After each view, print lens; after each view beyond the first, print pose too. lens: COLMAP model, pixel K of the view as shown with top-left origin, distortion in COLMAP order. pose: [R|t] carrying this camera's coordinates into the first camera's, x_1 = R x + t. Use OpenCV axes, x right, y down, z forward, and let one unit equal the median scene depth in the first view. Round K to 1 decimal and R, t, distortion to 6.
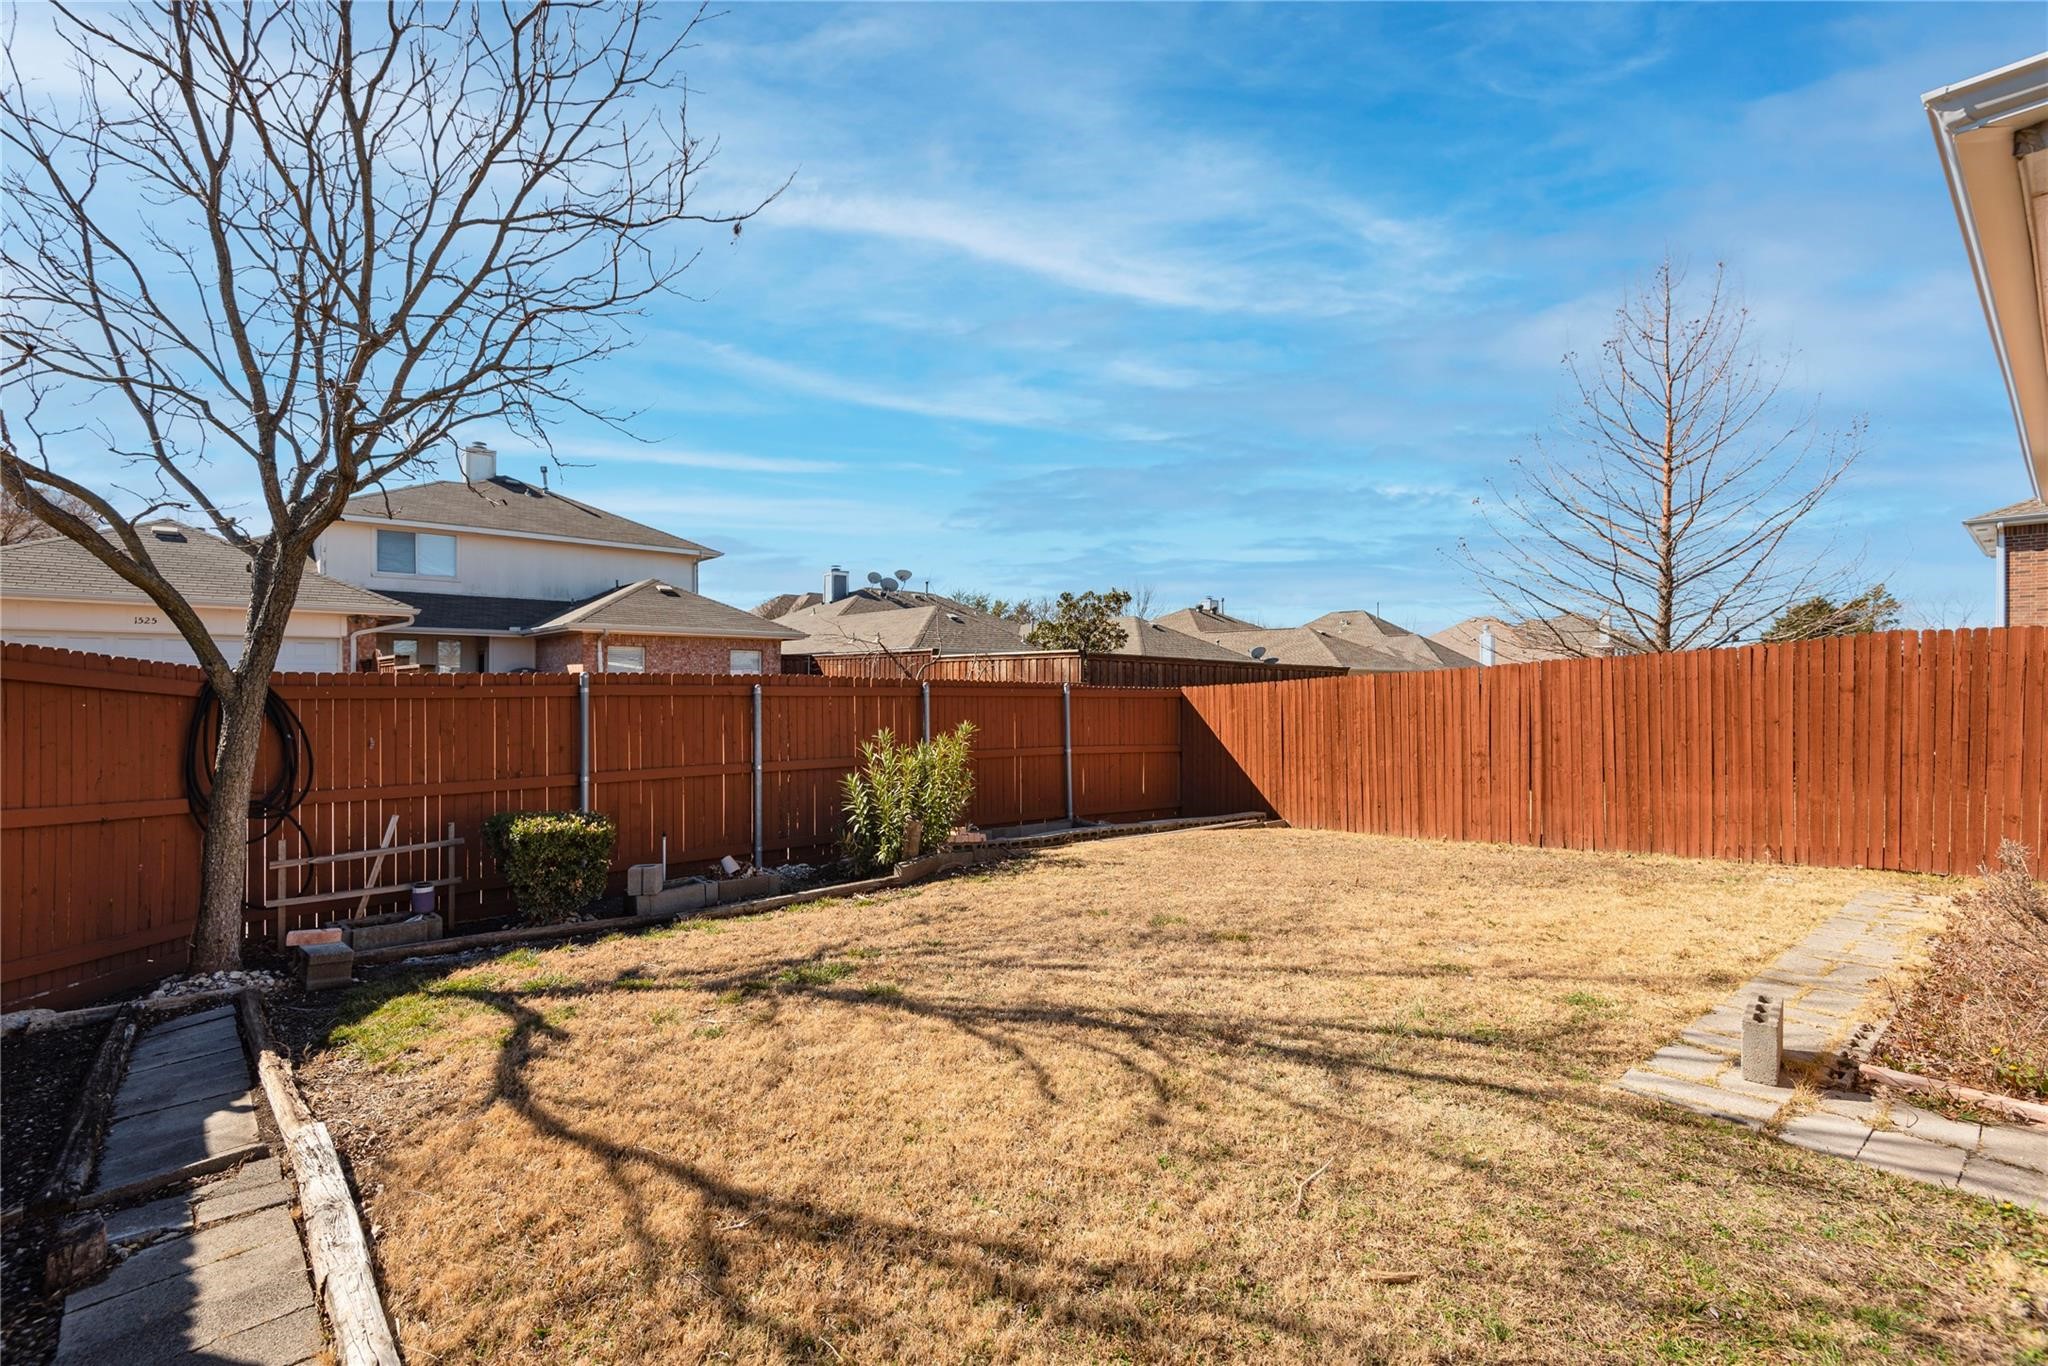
lens RADIAL K [[921.4, 0, 1023.5], [0, 921.4, 687.7], [0, 0, 1]] dist [0.023981, -0.012892]
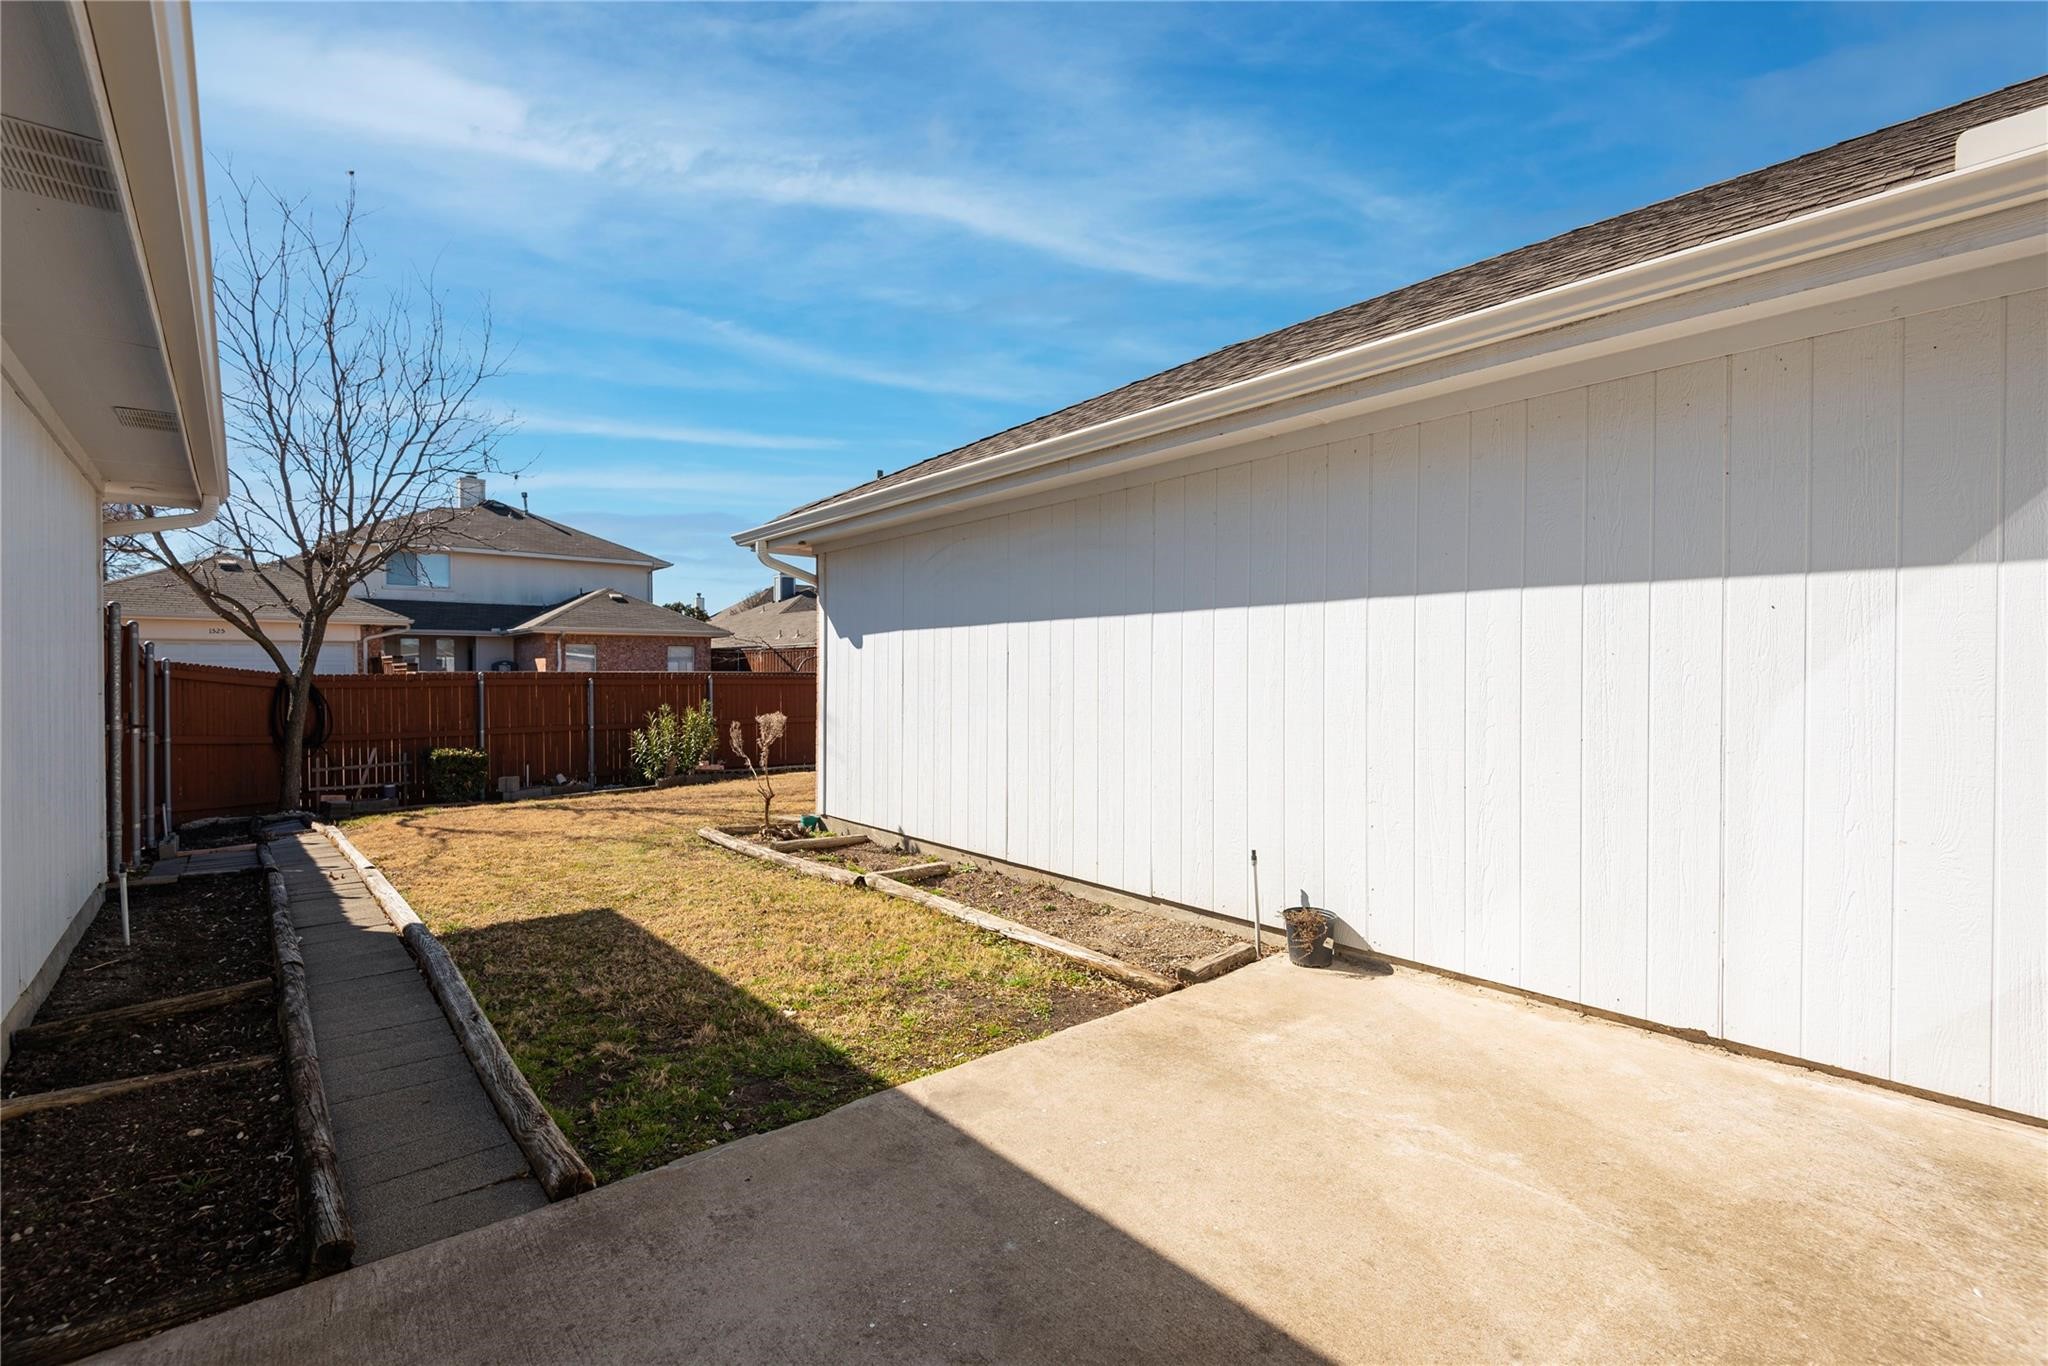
lens RADIAL K [[921.4, 0, 1013.6], [0, 921.4, 686.1], [0, 0, 1]] dist [0.023981, -0.012892]
pose [[0.999637, -0.004615, -0.026543, 0.595427], [0.005023, 0.999870, 0.015326, -0.011879], [0.026469, -0.015454, 0.999530, -0.757393]]
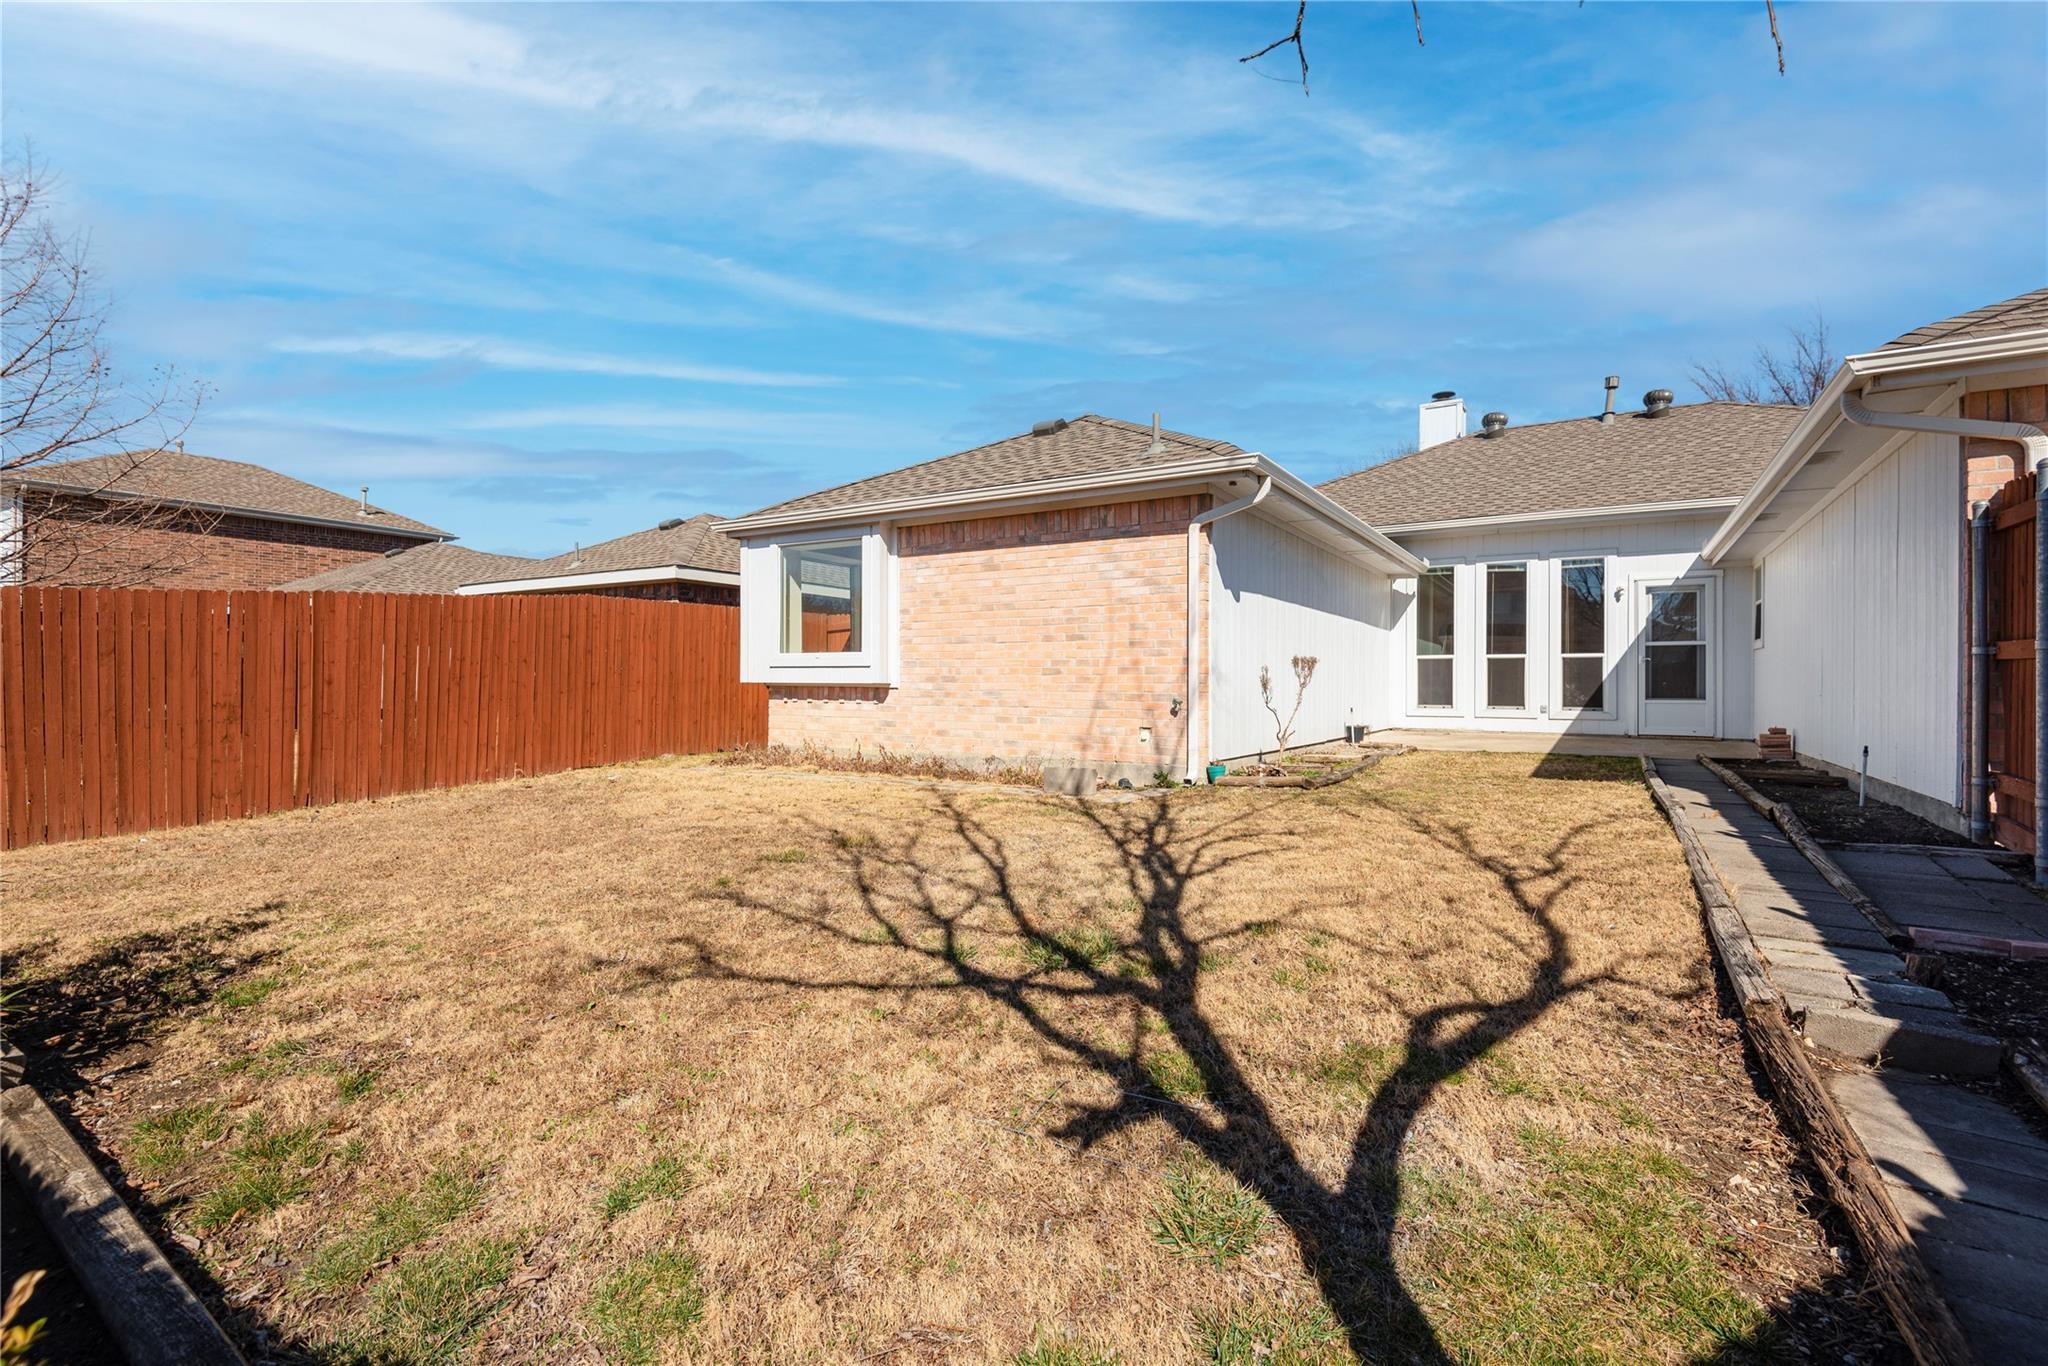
lens RADIAL K [[921.4, 0, 1020.0], [0, 921.4, 680.4], [0, 0, 1]] dist [0.023981, -0.012892]
pose [[-0.274370, -0.005004, 0.961611, -0.624117], [-0.008534, 0.999960, 0.002768, 0.064332], [-0.961586, -0.007447, -0.274401, 0.852861]]
